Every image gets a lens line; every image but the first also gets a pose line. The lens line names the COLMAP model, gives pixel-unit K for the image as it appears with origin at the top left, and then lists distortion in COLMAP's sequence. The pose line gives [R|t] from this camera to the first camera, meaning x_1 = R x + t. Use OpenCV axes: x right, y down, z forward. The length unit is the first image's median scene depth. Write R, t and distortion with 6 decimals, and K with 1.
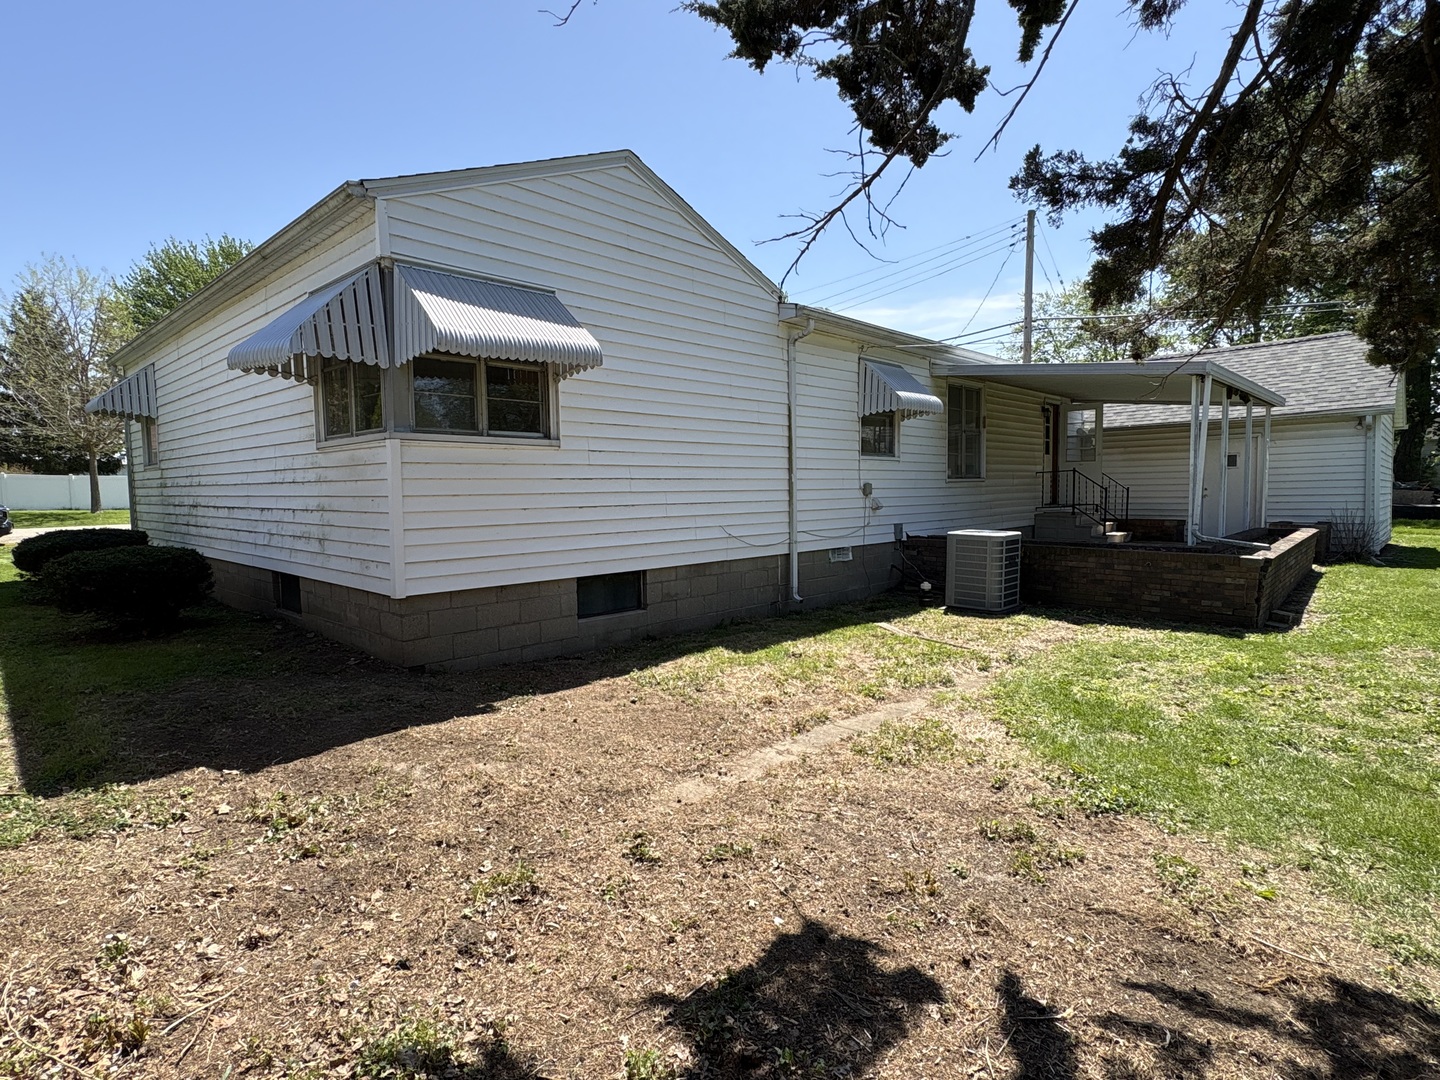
lens RADIAL K [[744.1, 0, 720.0], [0, 744.1, 540.0], [0, 0, 1]] dist [0.001300, 0.000107]
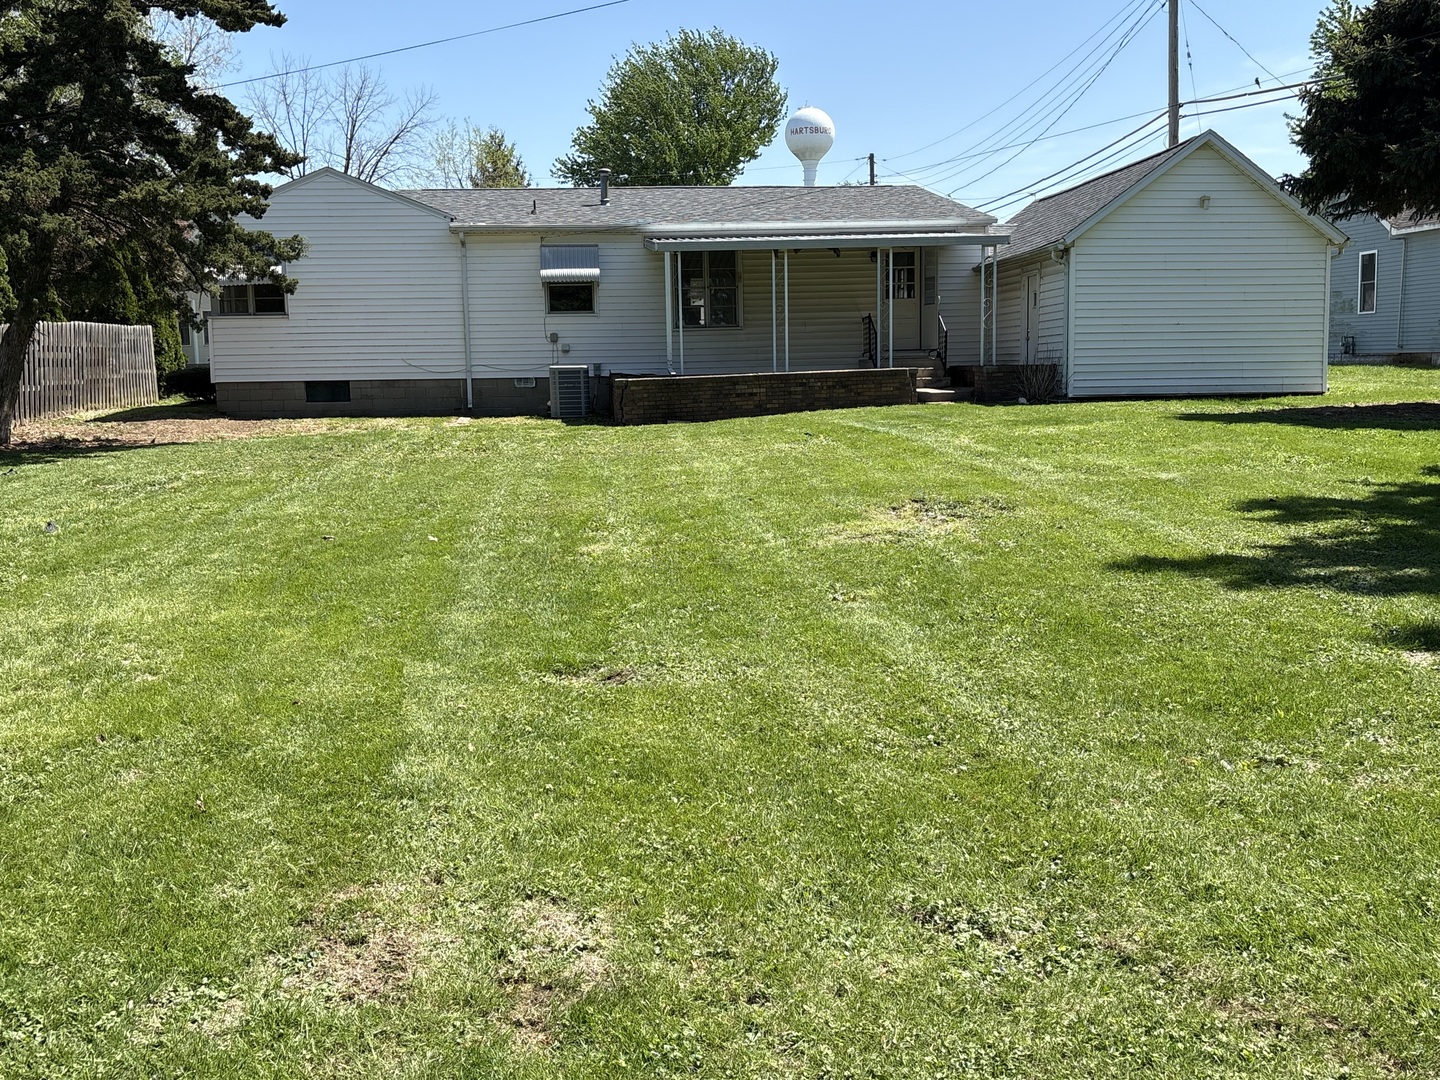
lens RADIAL K [[1428.8, 0, 720.0], [0, 1428.8, 540.0], [0, 0, 1]] dist [0.158902, -0.475405]
pose [[0.759767, 0.071386, -0.646265, 2.195407], [-0.034186, 0.996966, 0.069933, 0.112394], [0.649296, -0.031039, 0.759902, -0.872328]]
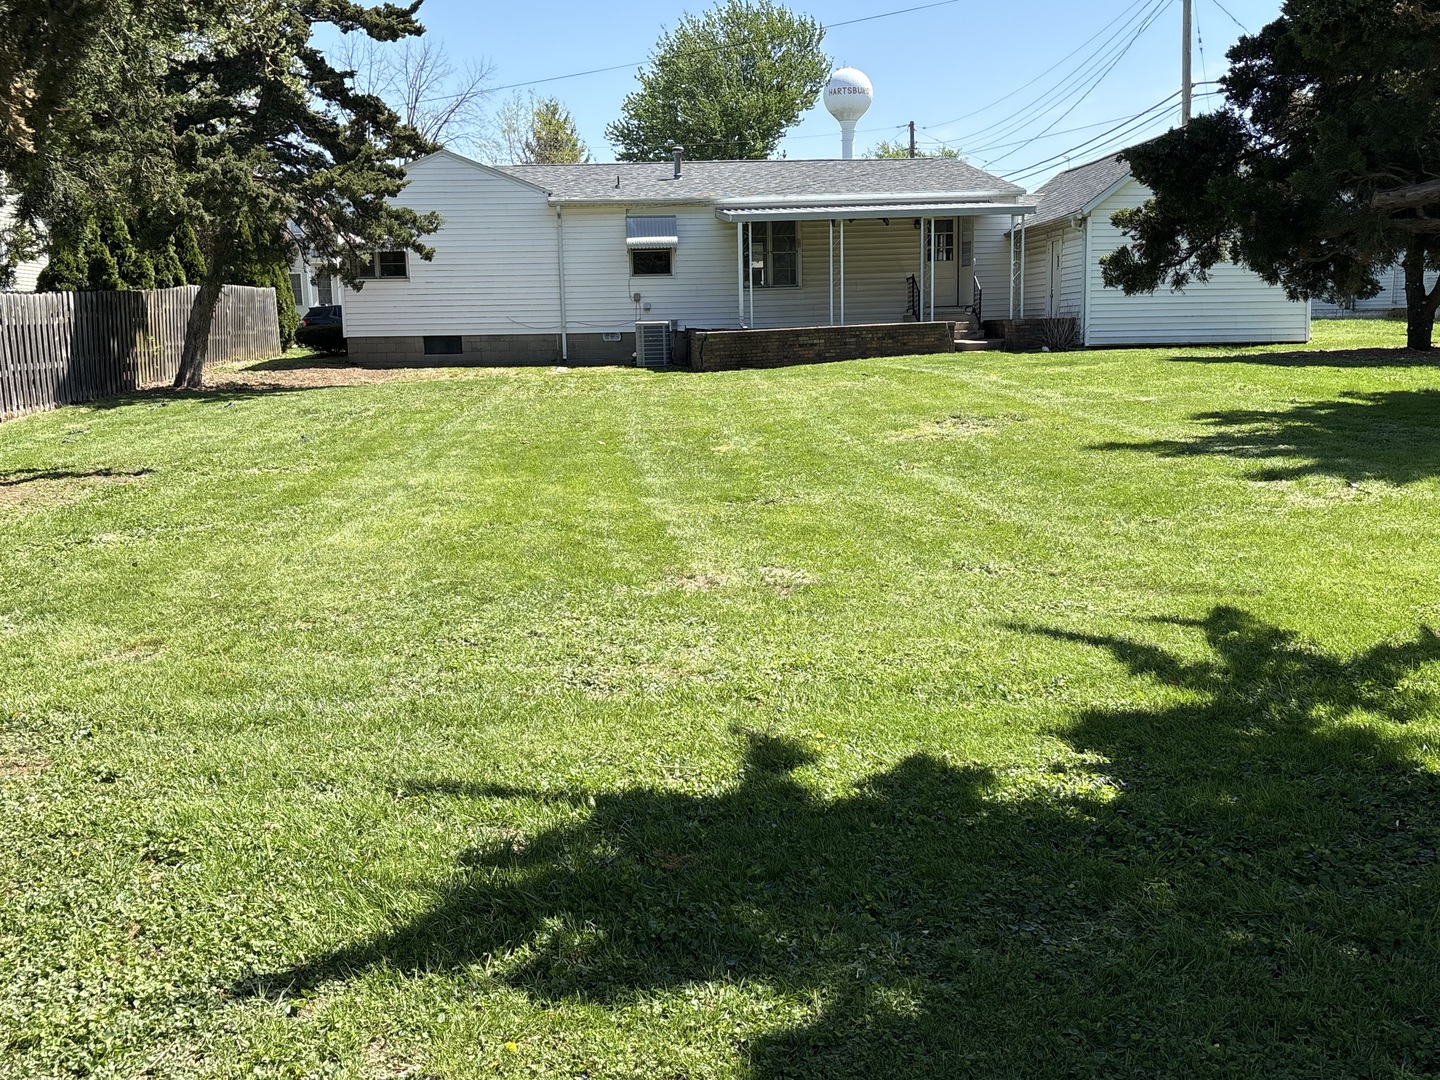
lens RADIAL K [[1428.8, 0, 720.0], [0, 1428.8, 540.0], [0, 0, 1]] dist [0.158902, -0.475405]
pose [[0.743917, 0.088715, -0.662357, 2.419013], [-0.032057, 0.994745, 0.097231, 0.146621], [0.667503, -0.051099, 0.742852, -1.221025]]
